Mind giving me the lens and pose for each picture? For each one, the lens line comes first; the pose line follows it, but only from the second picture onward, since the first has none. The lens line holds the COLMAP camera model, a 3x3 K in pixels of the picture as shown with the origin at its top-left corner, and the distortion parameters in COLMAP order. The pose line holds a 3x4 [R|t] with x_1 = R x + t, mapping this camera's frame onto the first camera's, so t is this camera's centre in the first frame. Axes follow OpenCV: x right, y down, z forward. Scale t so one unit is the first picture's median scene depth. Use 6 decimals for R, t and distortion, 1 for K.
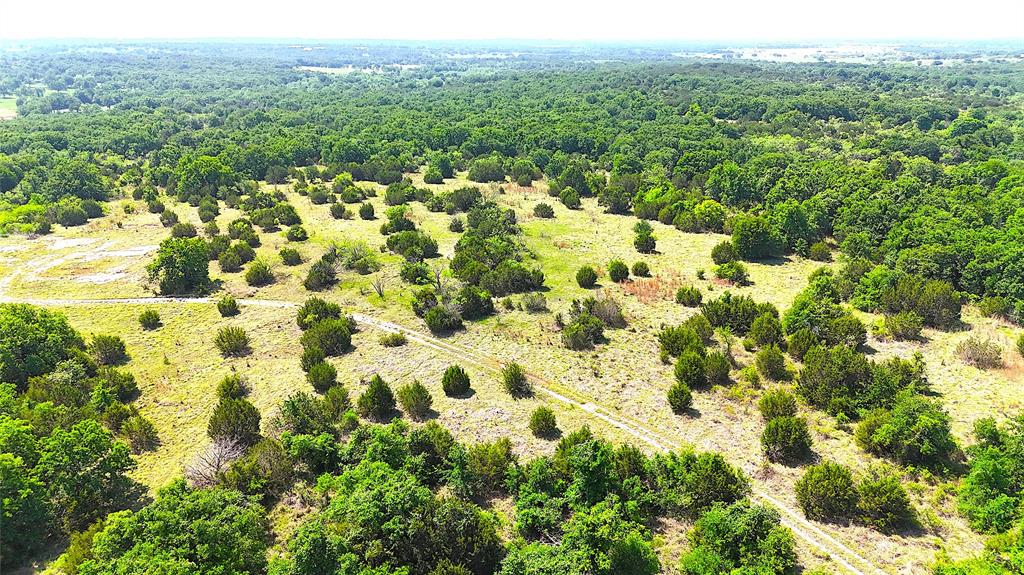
lens RADIAL K [[751.7, 0, 515.7], [0, 751.7, 269.2], [0, 0, 1]] dist [0.088504, -0.095844]
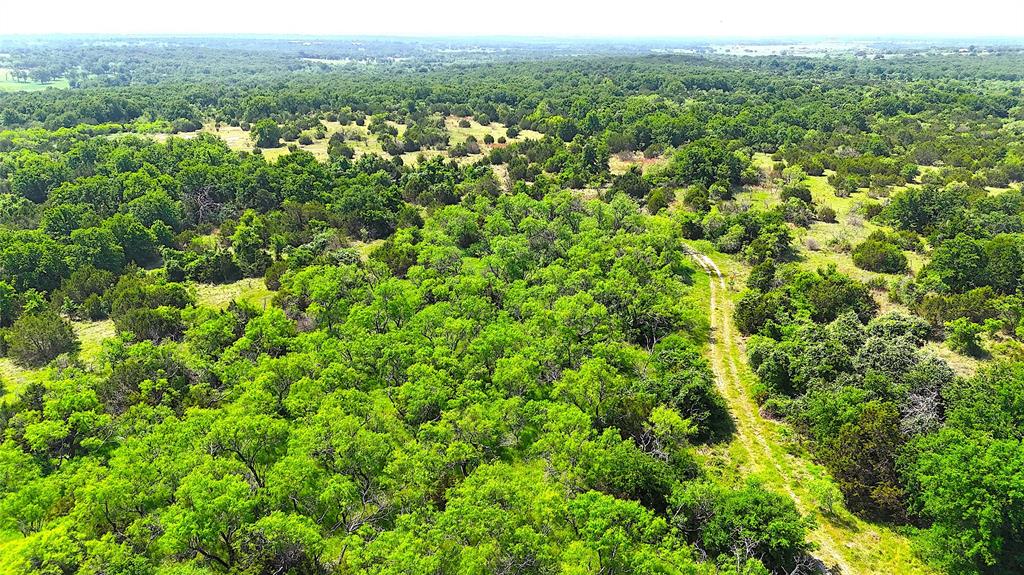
lens RADIAL K [[751.7, 0, 515.7], [0, 751.7, 269.2], [0, 0, 1]] dist [0.088504, -0.095844]
pose [[0.999990, -0.000193, 0.004534, 0.126156], [0.000180, 0.999996, 0.002757, 0.213343], [-0.004534, -0.002756, 0.999986, -0.615488]]
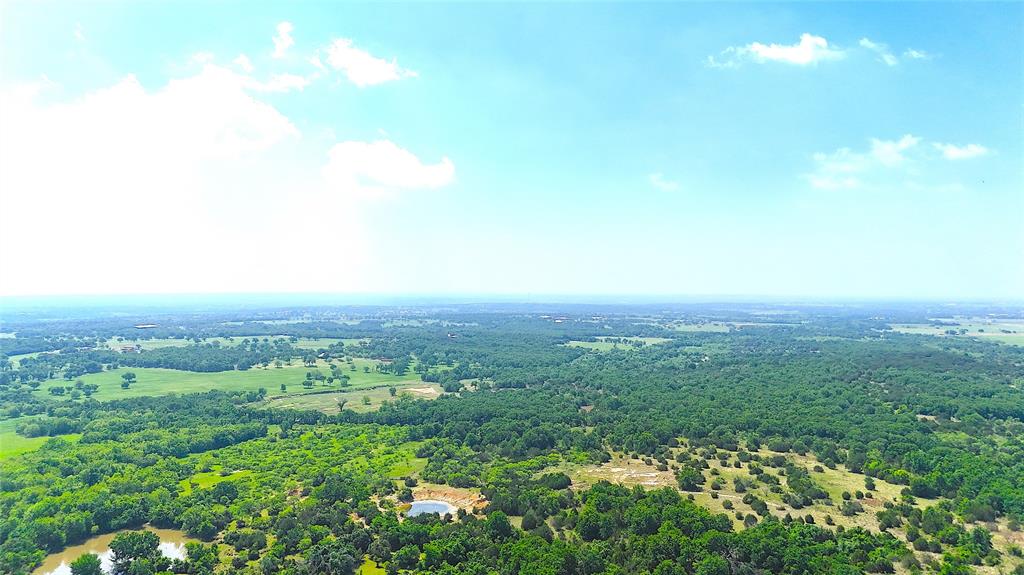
lens RADIAL K [[751.7, 0, 515.7], [0, 751.7, 269.2], [0, 0, 1]] dist [0.088504, -0.095844]
pose [[0.965095, -0.006136, -0.261827, -0.198011], [-0.078542, 0.946930, -0.311697, 0.115018], [0.249844, 0.321382, 0.913396, -1.241916]]
